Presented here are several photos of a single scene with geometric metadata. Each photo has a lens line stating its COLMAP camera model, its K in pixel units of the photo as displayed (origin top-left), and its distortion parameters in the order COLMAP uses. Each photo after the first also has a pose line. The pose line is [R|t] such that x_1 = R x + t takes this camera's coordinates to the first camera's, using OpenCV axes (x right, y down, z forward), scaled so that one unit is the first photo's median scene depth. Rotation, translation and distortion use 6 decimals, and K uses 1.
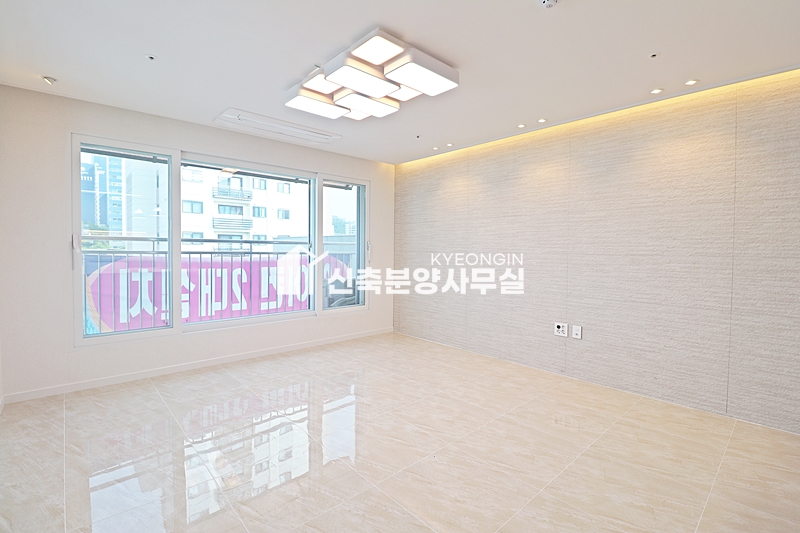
lens RADIAL K [[368.1, 0, 401.0], [0, 368.1, 259.2], [0, 0, 1]] dist [0.000827, -0.014416]
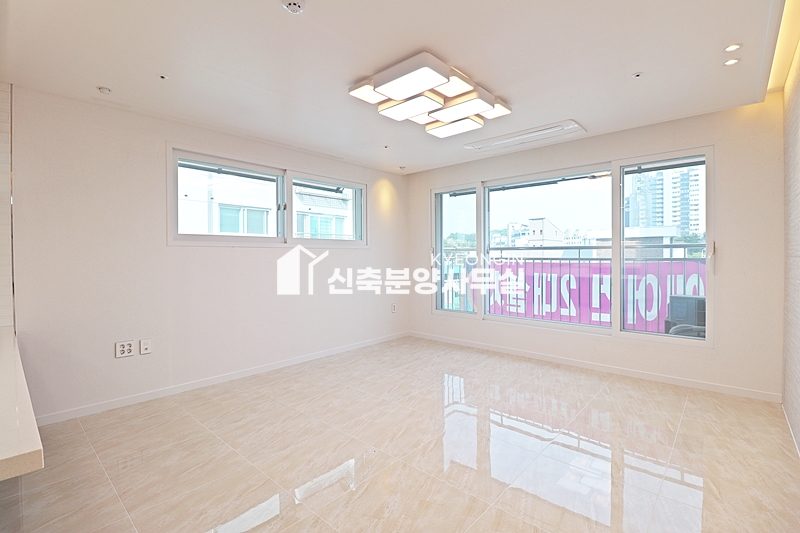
lens RADIAL K [[368.1, 0, 401.0], [0, 368.1, 259.2], [0, 0, 1]] dist [0.000827, -0.014416]
pose [[0.092852, -0.001538, -0.995679, 0.622844], [-0.021160, 0.999770, -0.003517, -0.003971], [0.995455, 0.021395, 0.092798, 0.527764]]
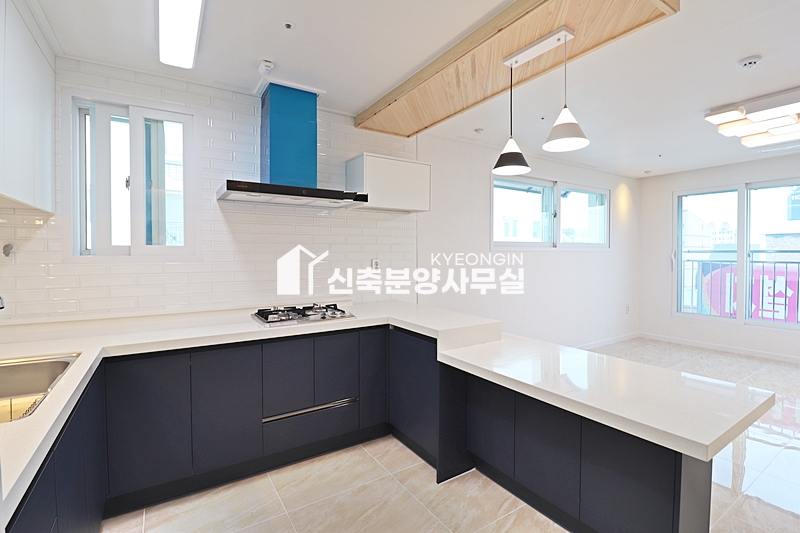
lens RADIAL K [[371.1, 0, 394.6], [0, 371.1, 259.3], [0, 0, 1]] dist [0.001447, -0.015207]
pose [[-0.177269, 0.007895, -0.984131, 0.802035], [-0.027335, 0.999543, 0.012942, -0.008528], [0.983783, 0.029195, -0.176972, 0.019926]]
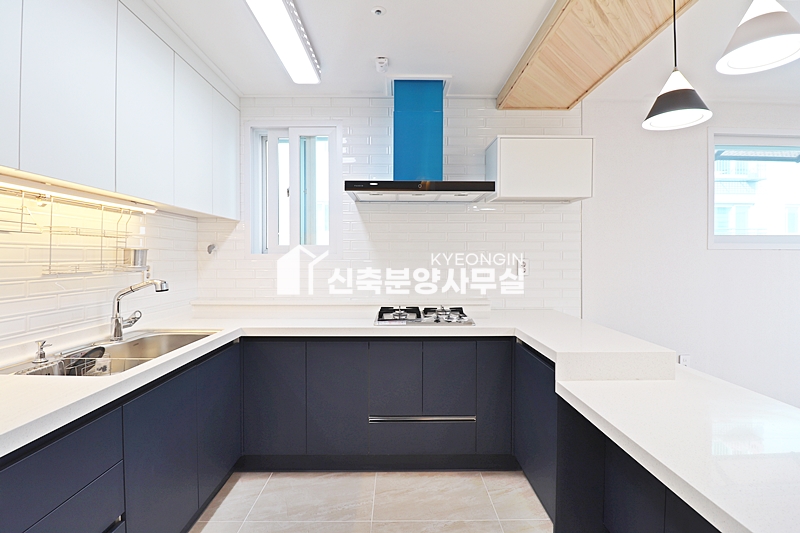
lens RADIAL K [[368.1, 0, 401.0], [0, 368.1, 259.2], [0, 0, 1]] dist [0.000827, -0.014416]
pose [[-0.667912, -0.003647, -0.744231, 0.674403], [-0.027166, 0.999441, 0.019482, -0.004074], [0.743744, 0.033230, -0.667638, 0.124423]]
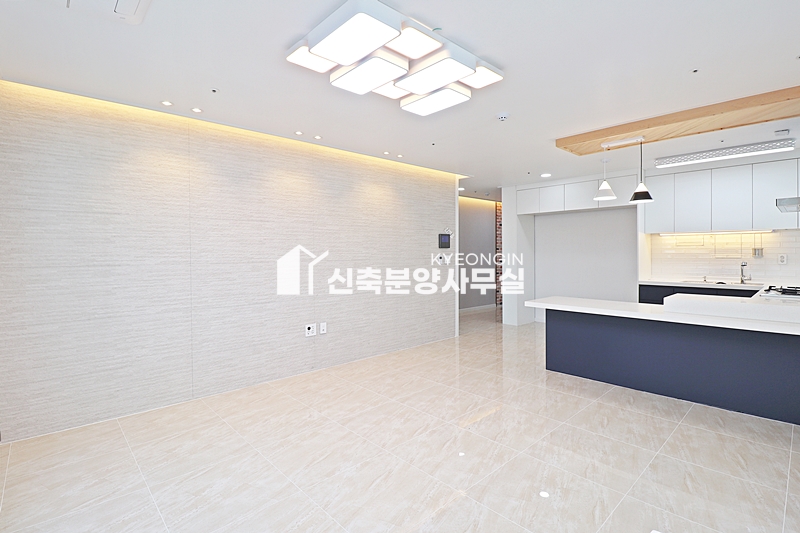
lens RADIAL K [[383.1, 0, 404.5], [0, 383.1, 255.9], [0, 0, 1]] dist [-0.001320, -0.016957]
pose [[-0.011821, -0.015142, 0.999815, -0.636031], [0.035825, 0.999237, 0.015557, -0.033352], [-0.999288, 0.036002, -0.011269, 0.659966]]
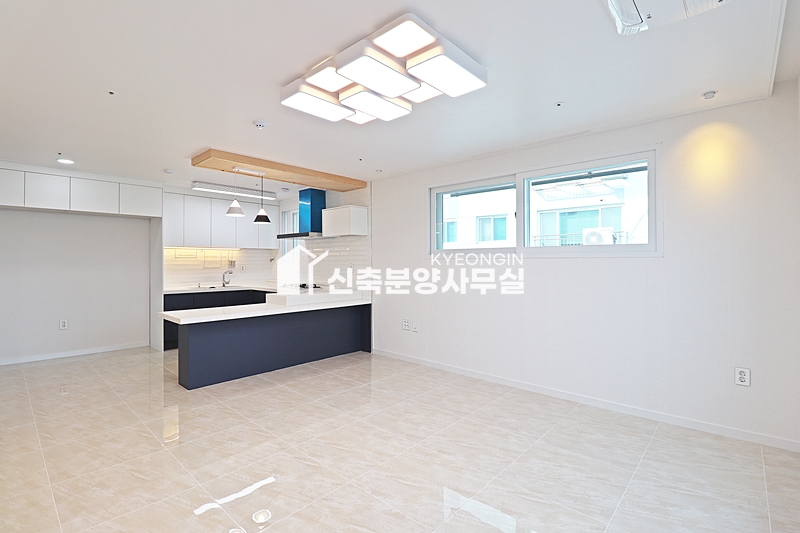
lens RADIAL K [[371.1, 0, 394.6], [0, 371.1, 259.3], [0, 0, 1]] dist [0.001447, -0.015207]
pose [[-0.996992, -0.007654, -0.077125, -0.046134], [-0.009254, 0.999749, 0.020409, -0.045625], [0.076949, 0.021062, -0.996813, 1.227280]]
